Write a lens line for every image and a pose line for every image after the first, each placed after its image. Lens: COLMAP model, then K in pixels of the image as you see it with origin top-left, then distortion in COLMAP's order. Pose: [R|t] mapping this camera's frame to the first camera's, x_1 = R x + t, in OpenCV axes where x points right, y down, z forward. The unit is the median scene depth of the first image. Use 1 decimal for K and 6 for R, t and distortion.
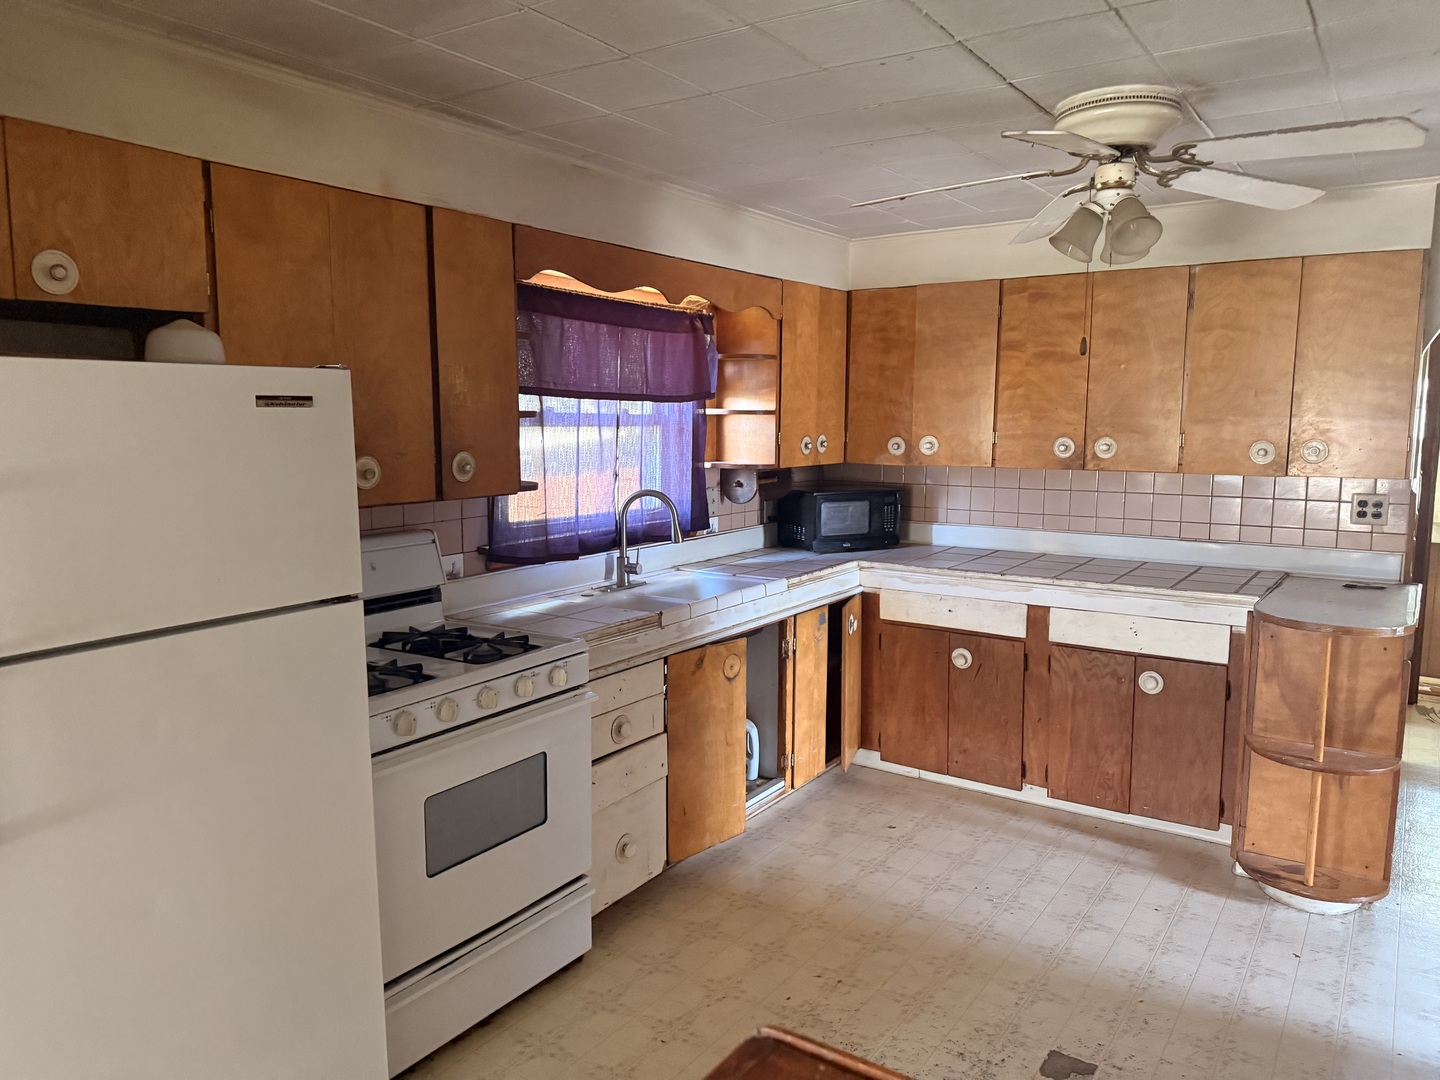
lens RADIAL K [[1015.5, 0, 680.8], [0, 1015.5, 520.3], [0, 0, 1]] dist [-0.006166, -0.007663]
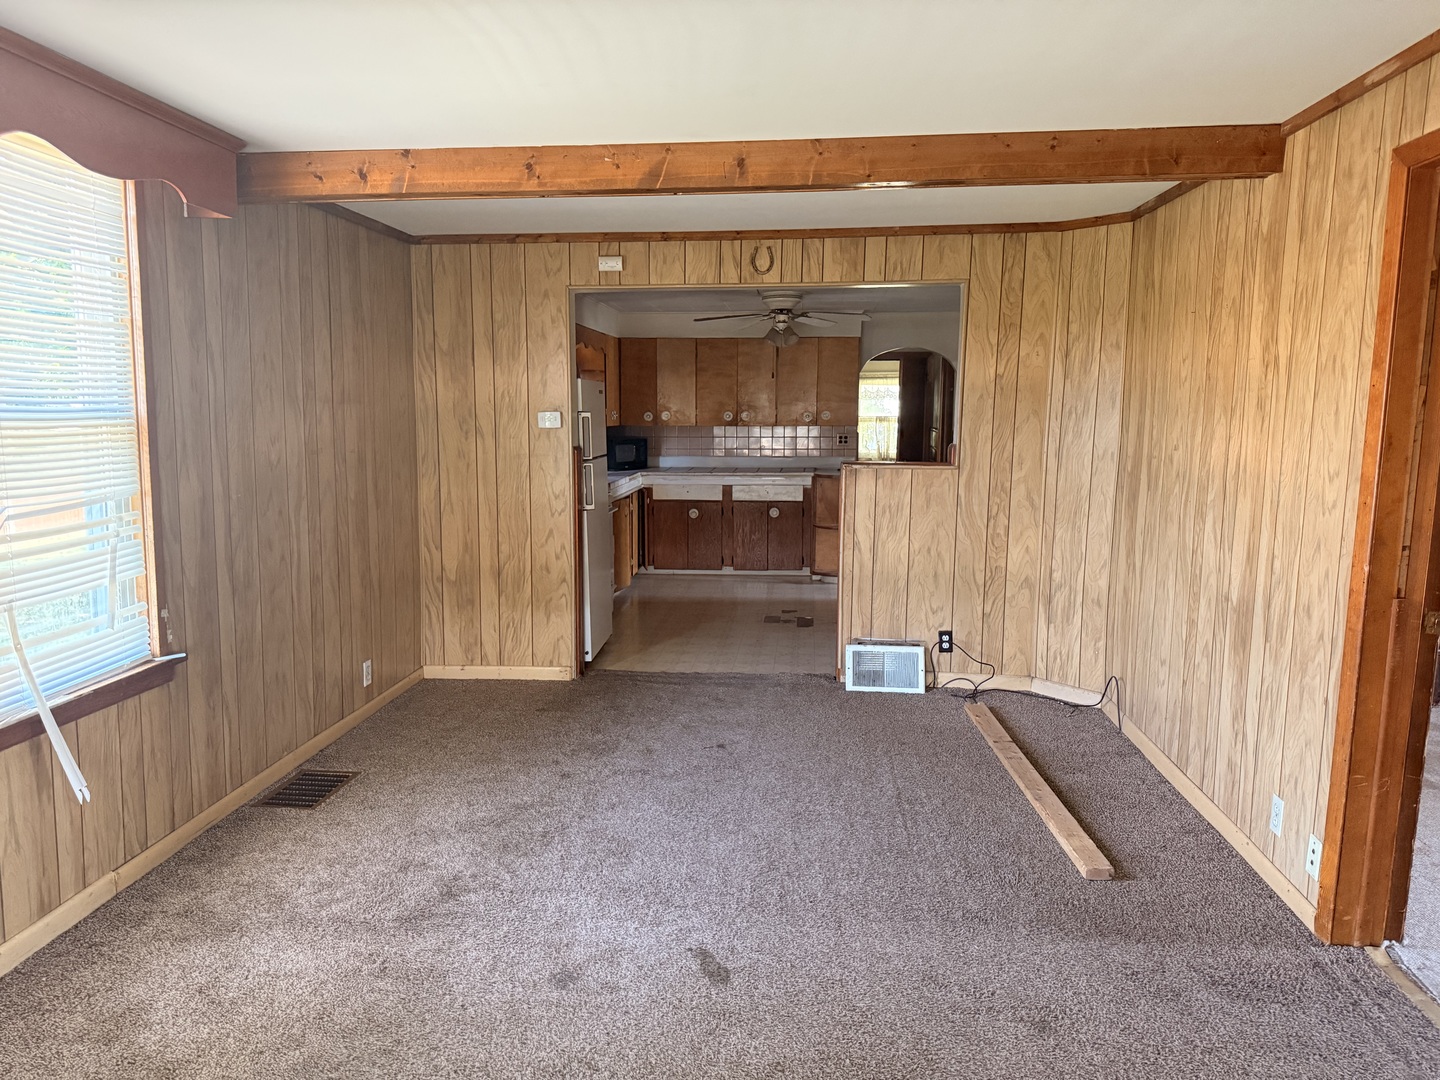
lens RADIAL K [[1015.5, 0, 718.7], [0, 1015.5, 538.0], [0, 0, 1]] dist [-0.006166, -0.007663]
pose [[0.854714, -0.064961, 0.515019, -0.821374], [0.053413, 0.997878, 0.037223, 0.113345], [-0.516344, -0.004306, 0.856370, -0.913503]]
